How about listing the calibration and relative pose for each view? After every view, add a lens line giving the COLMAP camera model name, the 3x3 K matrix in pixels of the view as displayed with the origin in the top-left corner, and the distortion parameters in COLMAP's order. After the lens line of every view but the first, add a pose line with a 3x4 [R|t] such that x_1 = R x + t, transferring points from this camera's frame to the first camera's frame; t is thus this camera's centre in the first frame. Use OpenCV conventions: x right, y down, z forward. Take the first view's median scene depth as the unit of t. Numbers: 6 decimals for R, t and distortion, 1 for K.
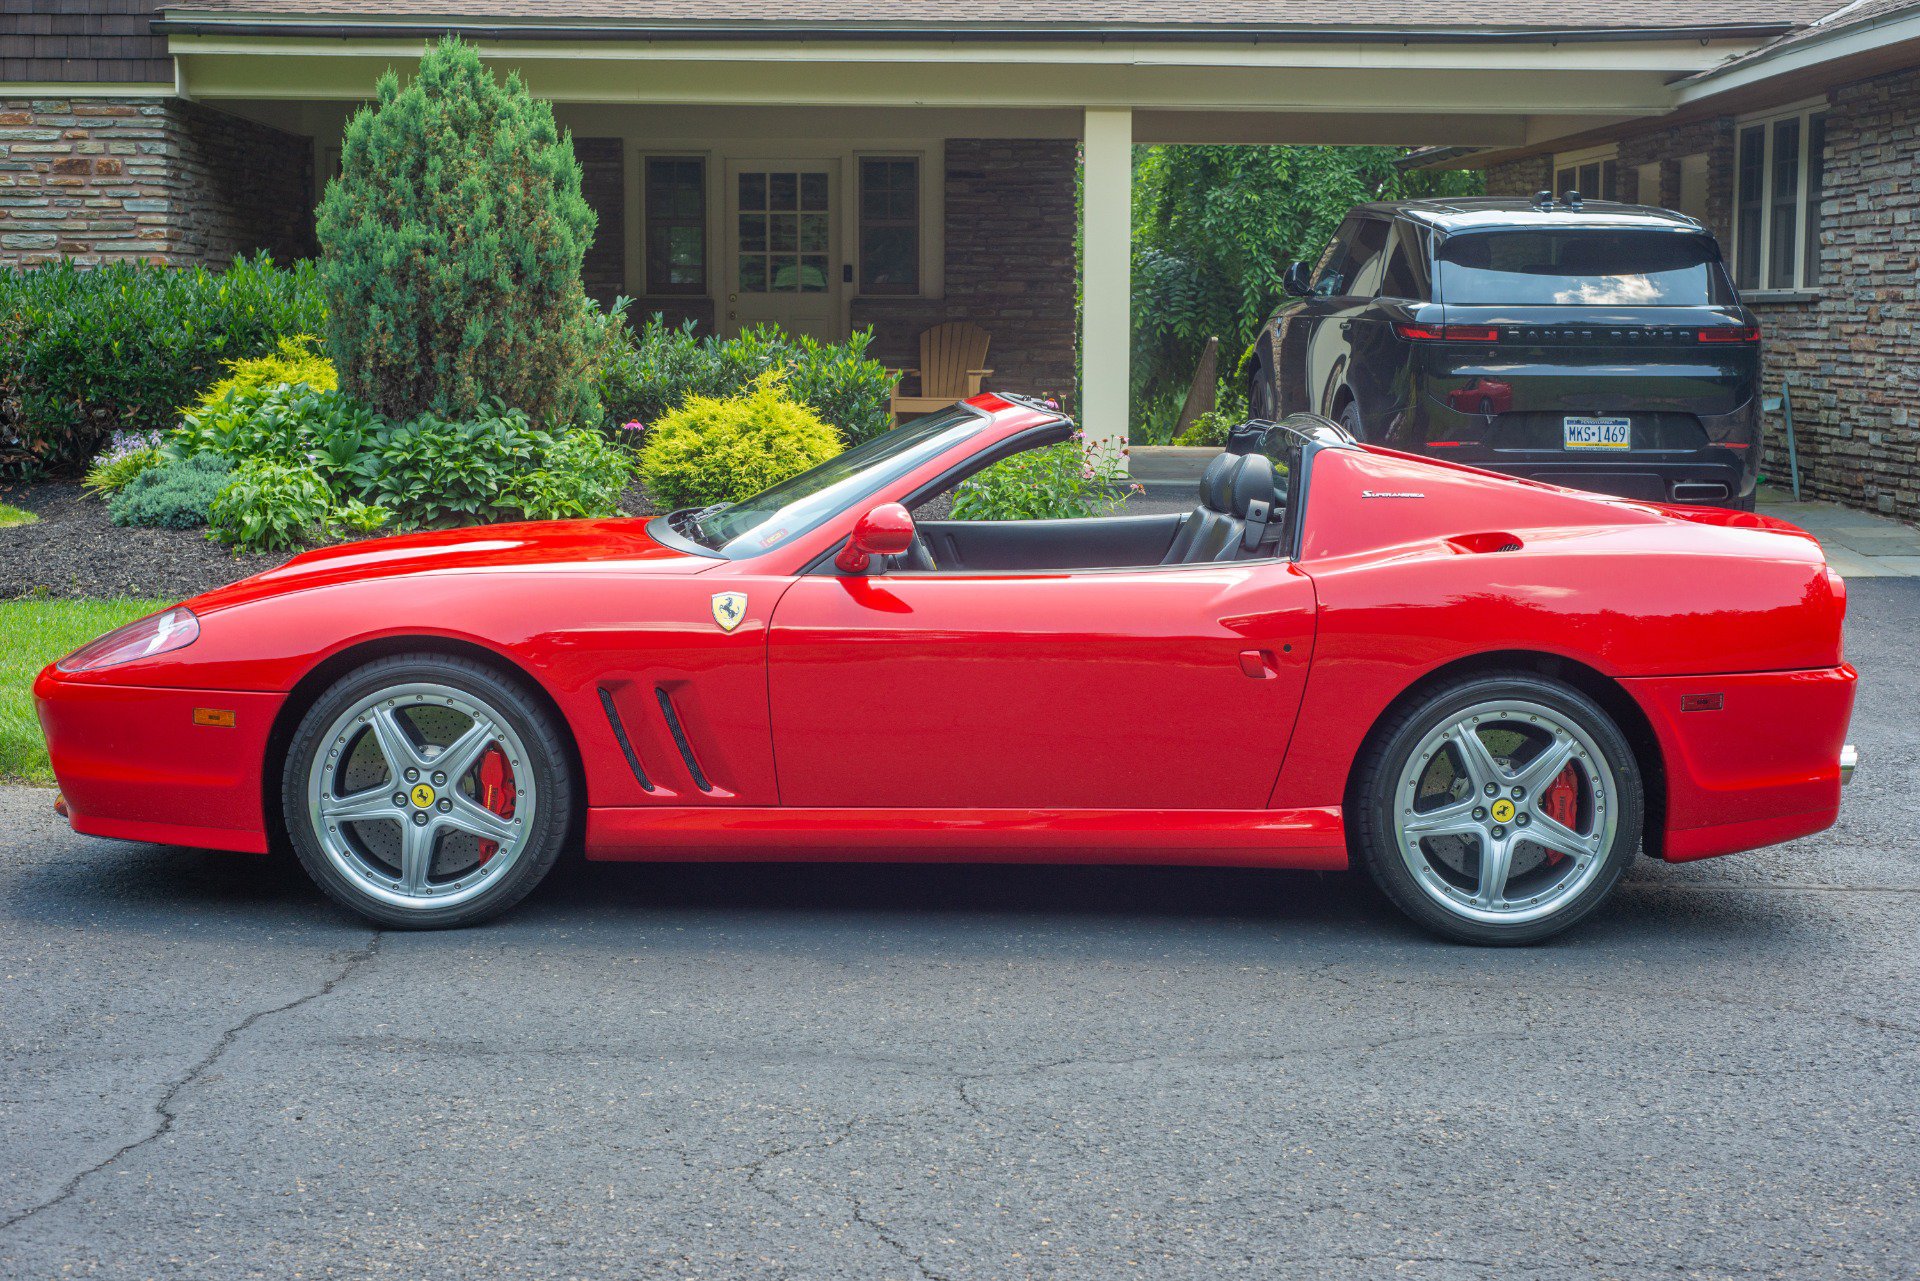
lens RADIAL K [[3292.3, 0, 960.0], [0, 3292.3, 640.5], [0, 0, 1]] dist [-0.047124, 0.169032]
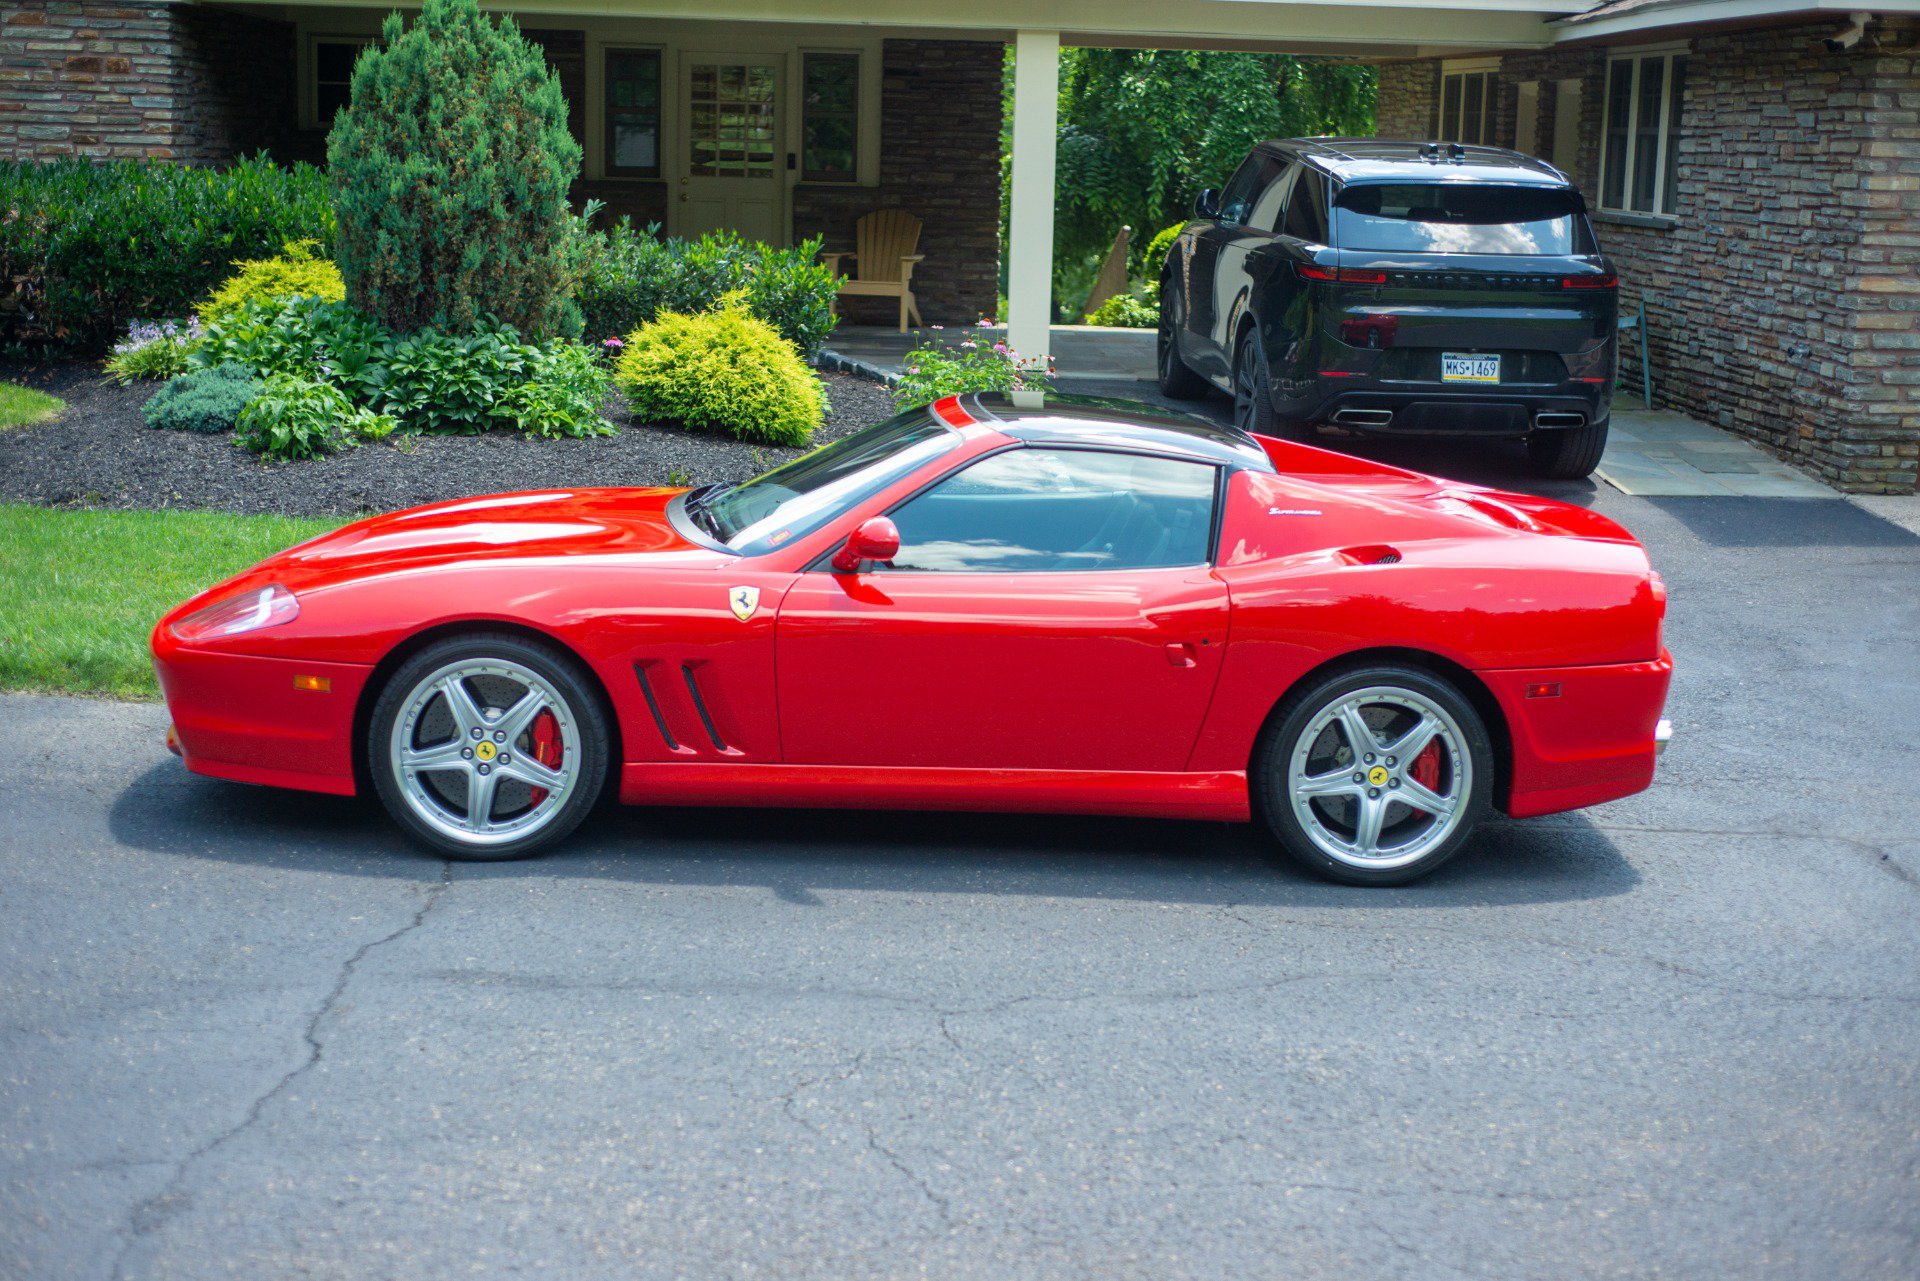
lens RADIAL K [[3292.3, 0, 960.0], [0, 3292.3, 640.5], [0, 0, 1]] dist [-0.047124, 0.169032]
pose [[0.999108, 0.017763, 0.038321, -0.022875], [-0.020899, 0.996326, 0.083047, -0.059742], [-0.036705, -0.083774, 0.995809, -0.124888]]
